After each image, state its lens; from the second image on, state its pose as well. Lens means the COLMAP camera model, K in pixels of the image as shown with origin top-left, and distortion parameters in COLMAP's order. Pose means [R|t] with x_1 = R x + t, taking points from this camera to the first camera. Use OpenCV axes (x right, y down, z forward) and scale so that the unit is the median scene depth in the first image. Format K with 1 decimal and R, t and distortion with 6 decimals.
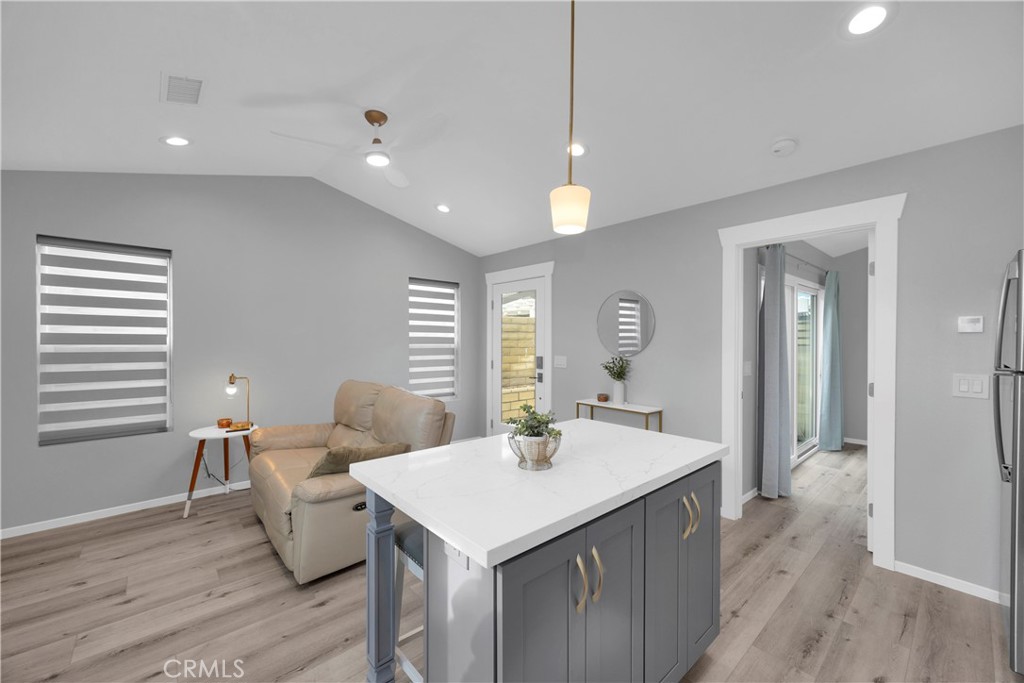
lens RADIAL K [[407.8, 0, 506.4], [0, 407.8, 342.6], [0, 0, 1]] dist [-0.001894, 0.006401]
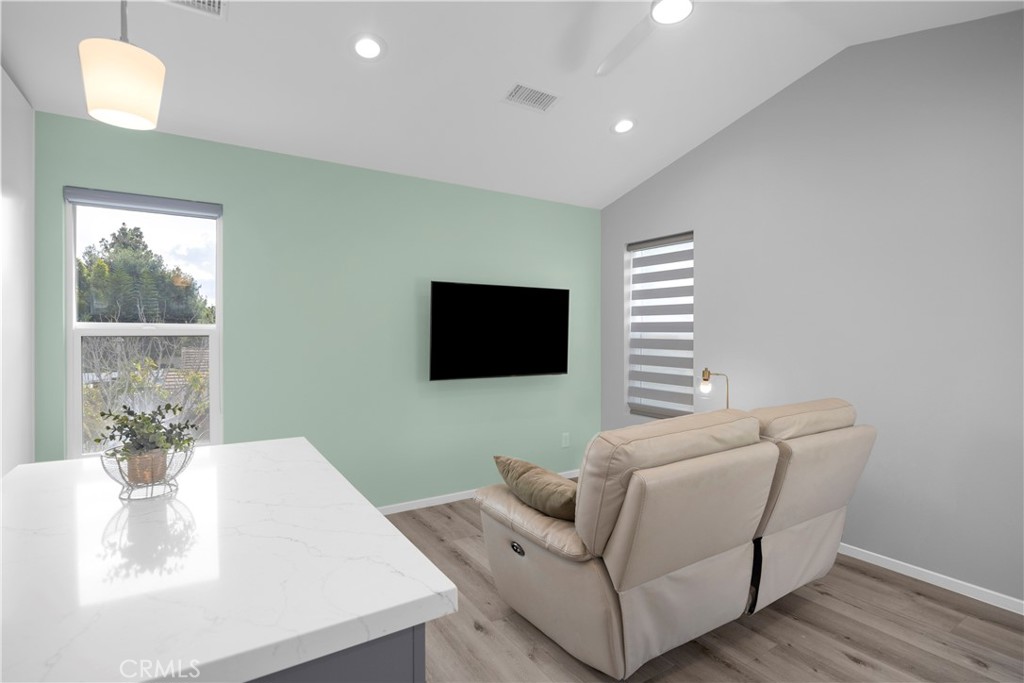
lens RADIAL K [[498.6, 0, 509.6], [0, 498.6, 336.7], [0, 0, 1]] dist [-0.012949, 0.000601]
pose [[-0.161664, 0.004847, -0.986834, 0.417586], [-0.008579, 0.999943, 0.006316, 0.013154], [0.986809, 0.009487, -0.161613, 0.898414]]
